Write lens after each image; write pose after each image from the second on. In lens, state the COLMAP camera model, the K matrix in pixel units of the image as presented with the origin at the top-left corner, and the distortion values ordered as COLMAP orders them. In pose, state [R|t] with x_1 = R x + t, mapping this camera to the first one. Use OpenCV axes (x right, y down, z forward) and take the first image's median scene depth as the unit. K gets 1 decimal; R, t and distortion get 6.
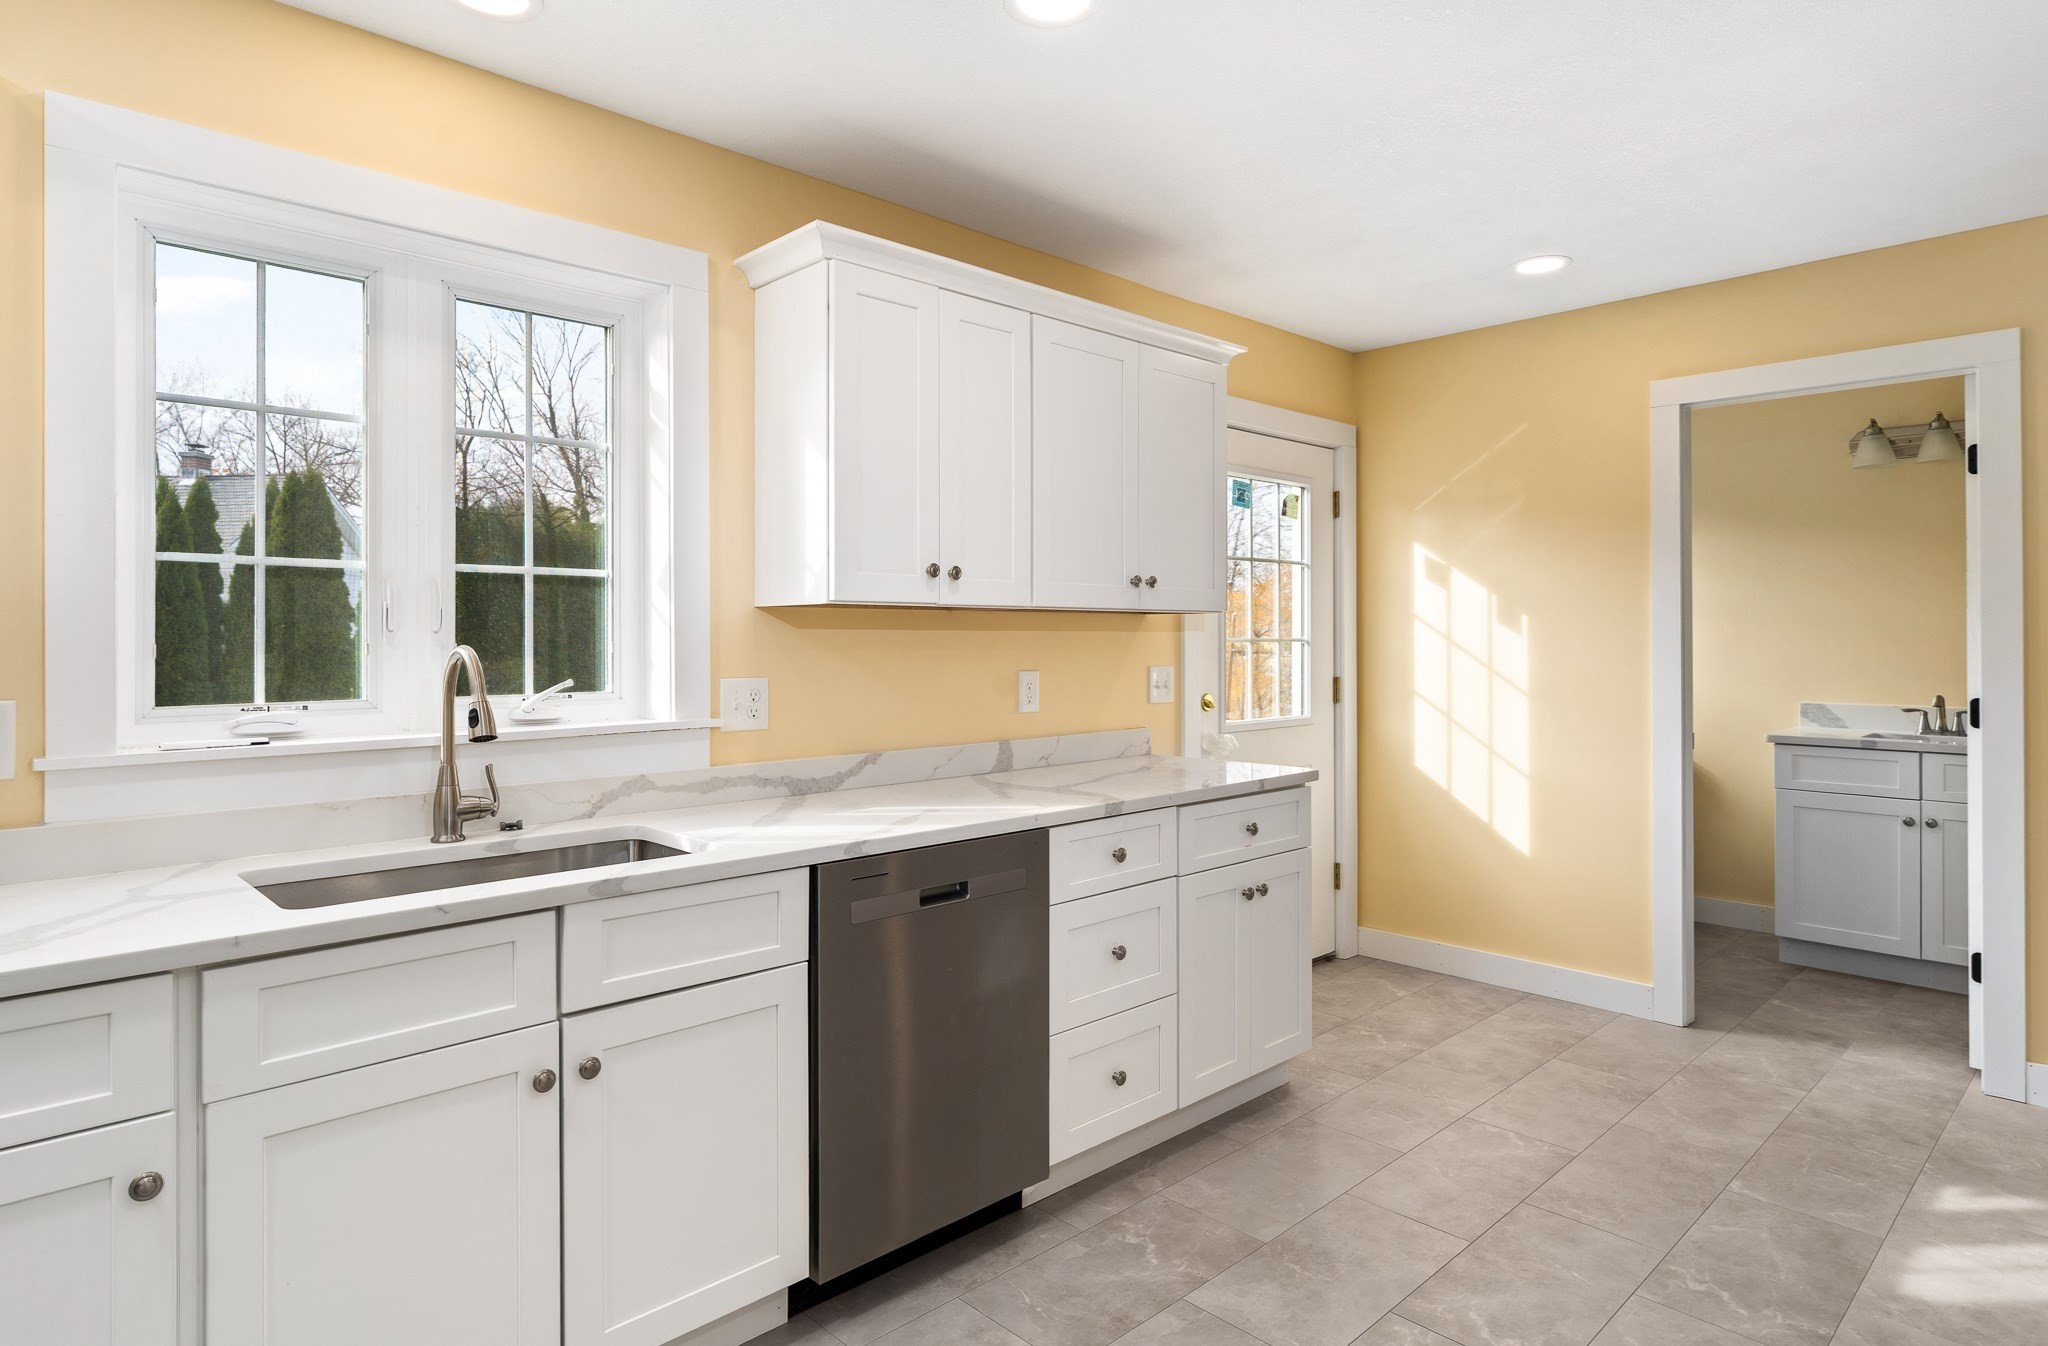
lens RADIAL K [[1131.5, 0, 1016.3], [0, 1131.5, 634.0], [0, 0, 1]] dist [-0.001985, 0.000662]
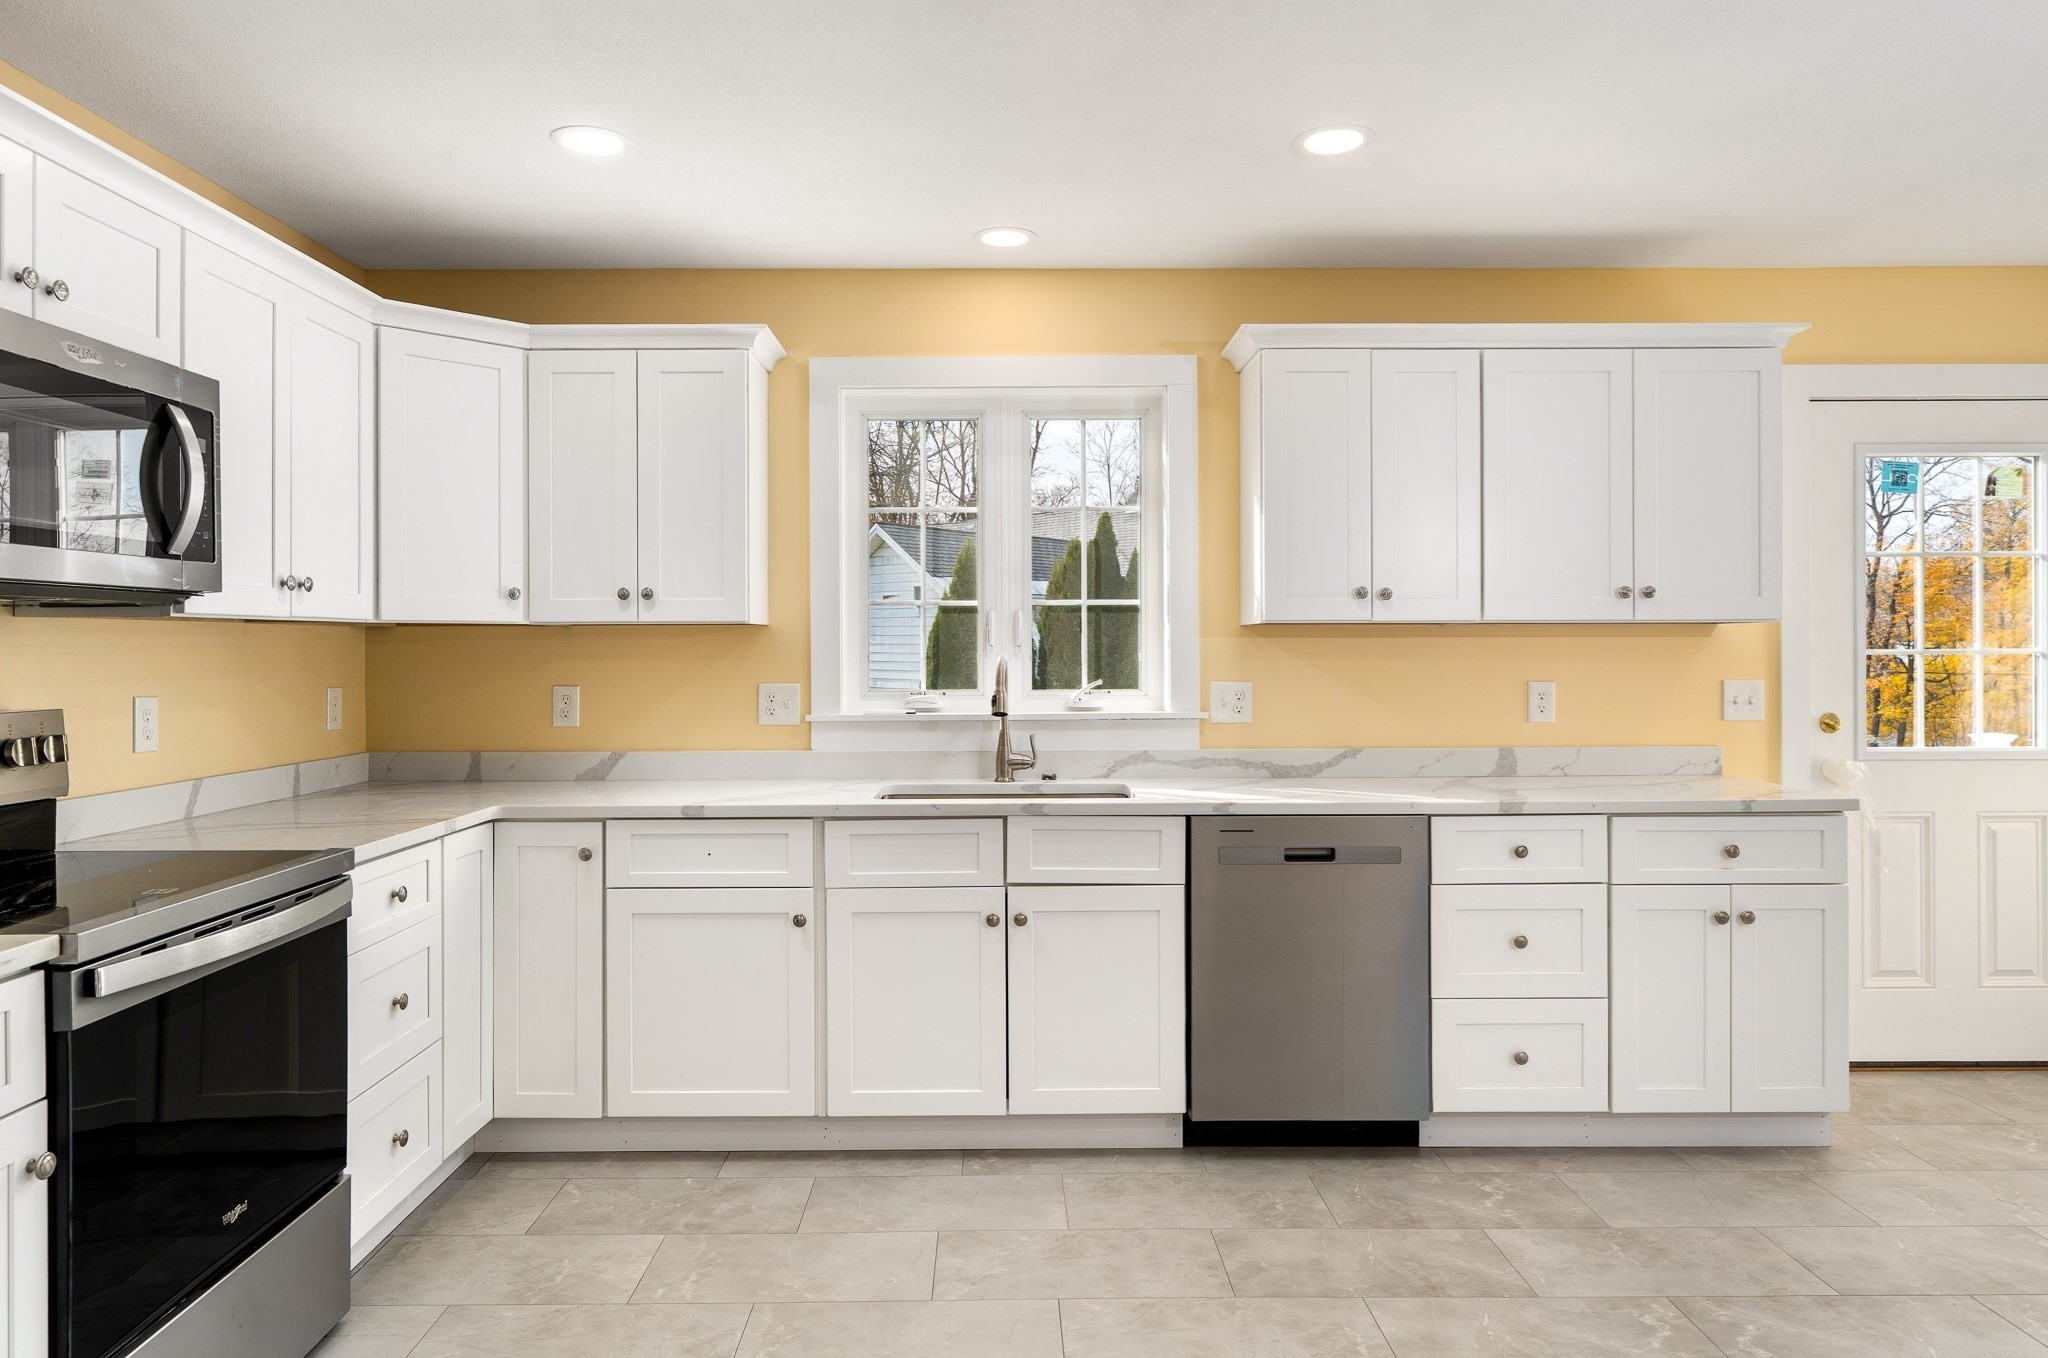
lens RADIAL K [[1276.1, 0, 1002.7], [0, 1276.1, 650.5], [0, 0, 1]] dist [-0.003588, 0.001927]
pose [[0.727698, 0.000405, -0.685898, 0.558576], [0.004287, 0.999978, 0.005139, -0.004506], [0.685884, -0.006680, 0.727680, -0.218820]]
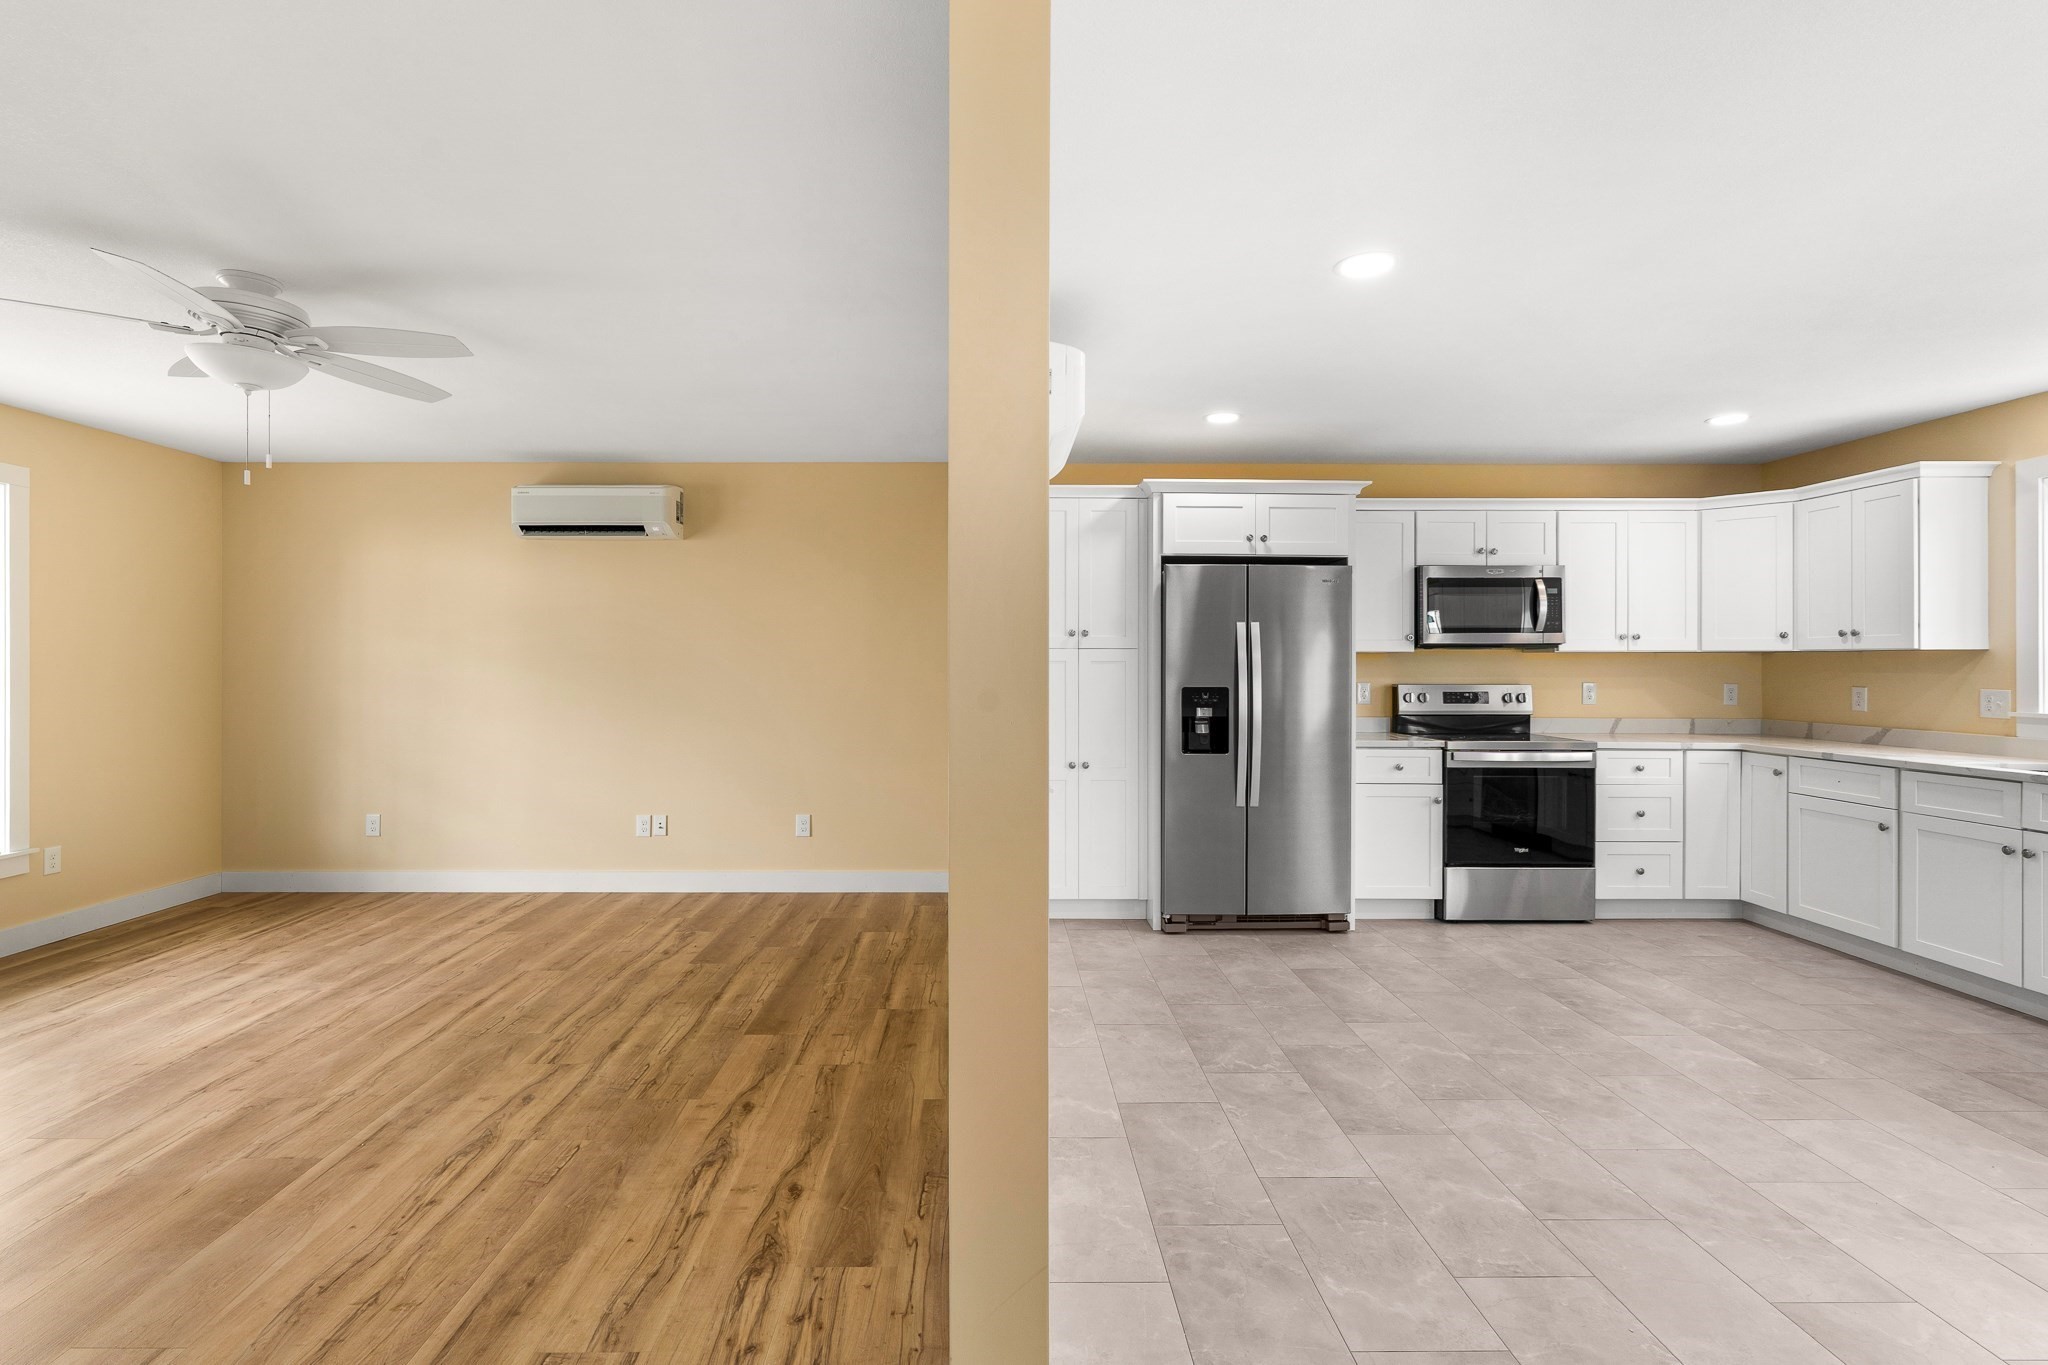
lens RADIAL K [[946.3, 0, 995.6], [0, 946.3, 661.7], [0, 0, 1]] dist [-0.003061, 0.001601]
pose [[-0.680077, -0.000039, -0.733141, 1.640477], [0.002266, 0.999995, -0.002156, -0.006581], [0.733137, -0.003127, -0.680074, 0.507302]]
